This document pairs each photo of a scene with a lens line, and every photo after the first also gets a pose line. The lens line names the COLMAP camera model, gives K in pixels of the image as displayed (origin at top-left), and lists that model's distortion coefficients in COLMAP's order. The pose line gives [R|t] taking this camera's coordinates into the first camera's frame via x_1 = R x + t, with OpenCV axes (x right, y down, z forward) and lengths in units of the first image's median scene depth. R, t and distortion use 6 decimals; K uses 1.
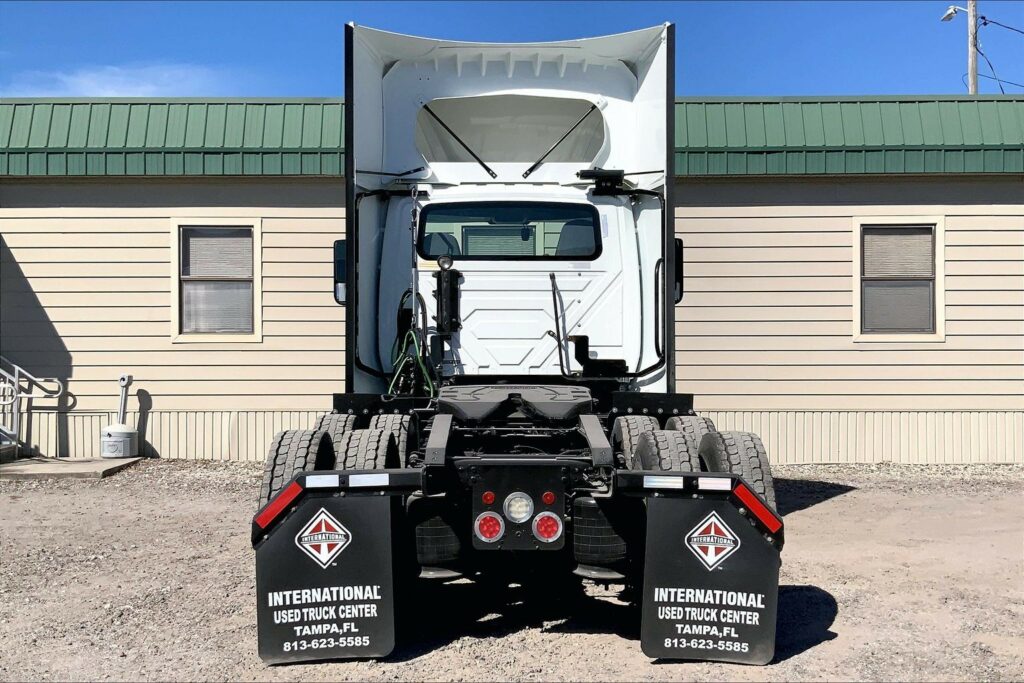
lens RADIAL K [[1168.9, 0, 514.9], [0, 1168.9, 315.9], [0, 0, 1]] dist [0.060517, -0.016139]
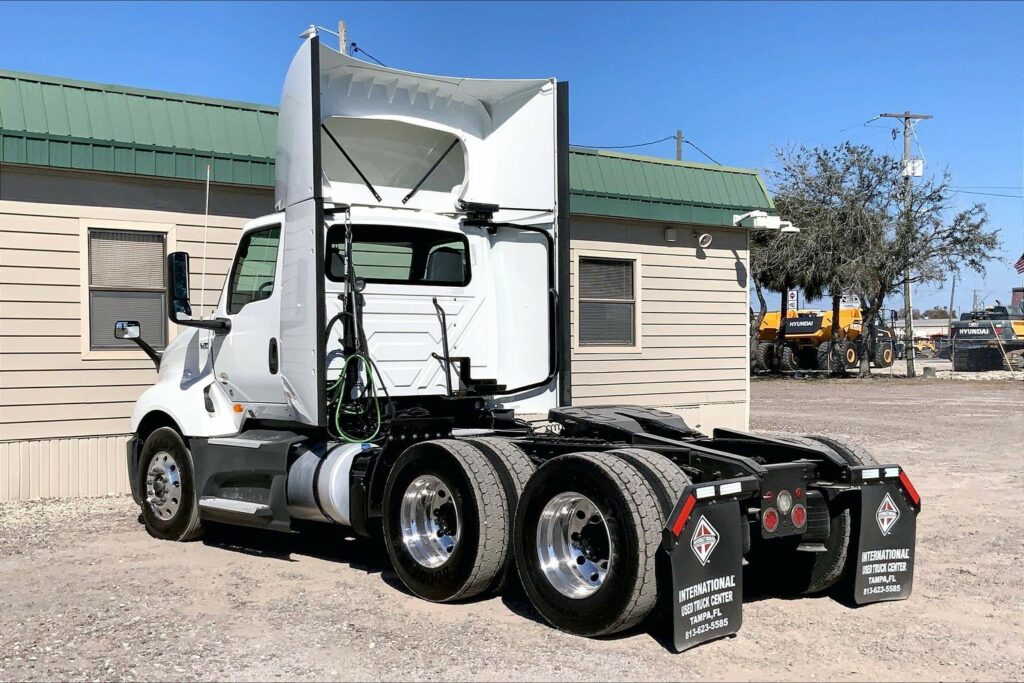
lens RADIAL K [[1237.3, 0, 511.4], [0, 1237.3, 382.3], [0, 0, 1]] dist [0.084073, 0.013342]
pose [[0.760411, -0.021260, 0.649094, -0.628187], [-0.012445, 0.998804, 0.047294, -0.014060], [-0.649323, -0.044041, 0.759237, 0.106778]]
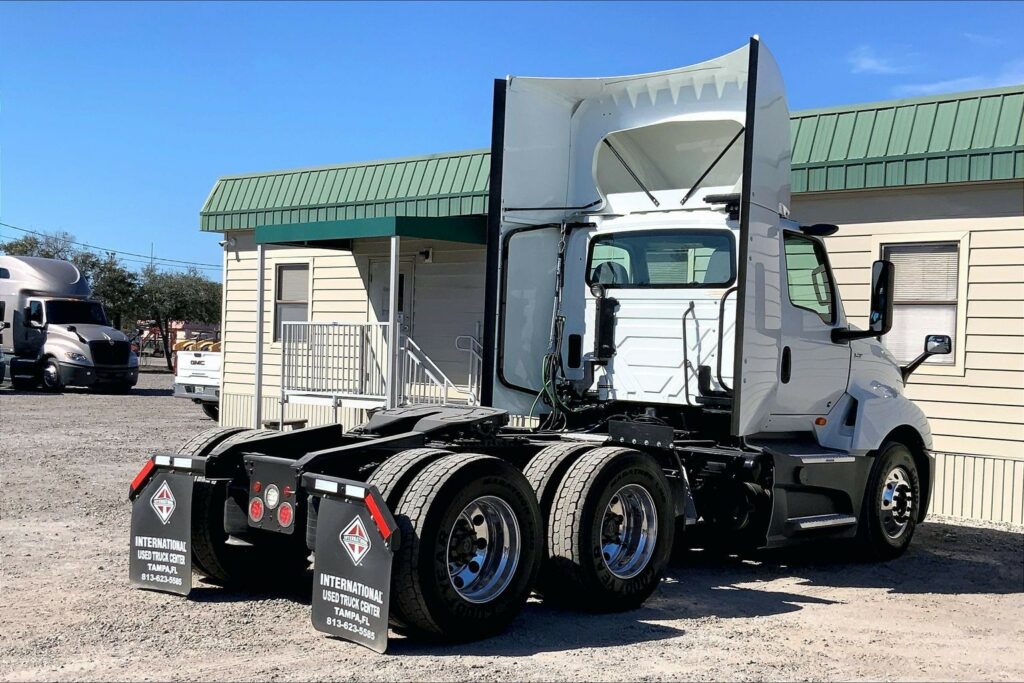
lens RADIAL K [[1316.6, 0, 495.4], [0, 1316.6, 341.3], [0, 0, 1]] dist [0.062709, 0.007265]
pose [[0.725839, 0.021450, -0.687530, 0.661368], [-0.017765, 0.999765, 0.012437, -0.013431], [0.687635, 0.003187, 0.726049, 0.083125]]
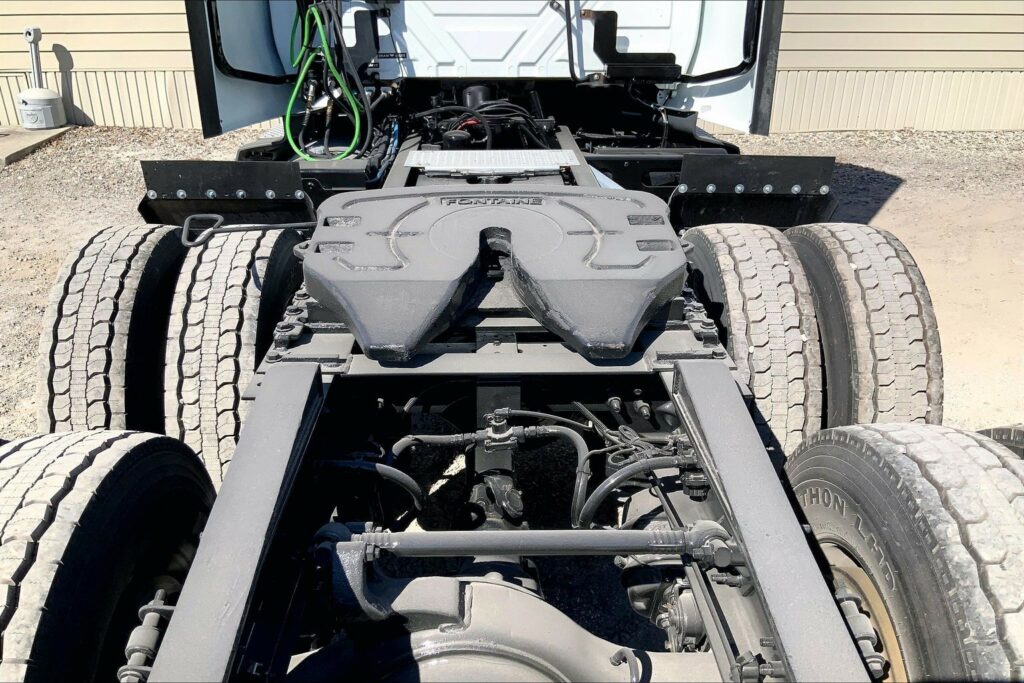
lens RADIAL K [[859.7, 0, 512.0], [0, 859.7, 341.5], [0, 0, 1]] dist [-0.009072, -0.005271]
pose [[0.999858, -0.005147, 0.016052, 0.000591], [-0.002383, 0.899534, 0.436844, -0.022670], [-0.016688, -0.436820, 0.899394, 0.513681]]
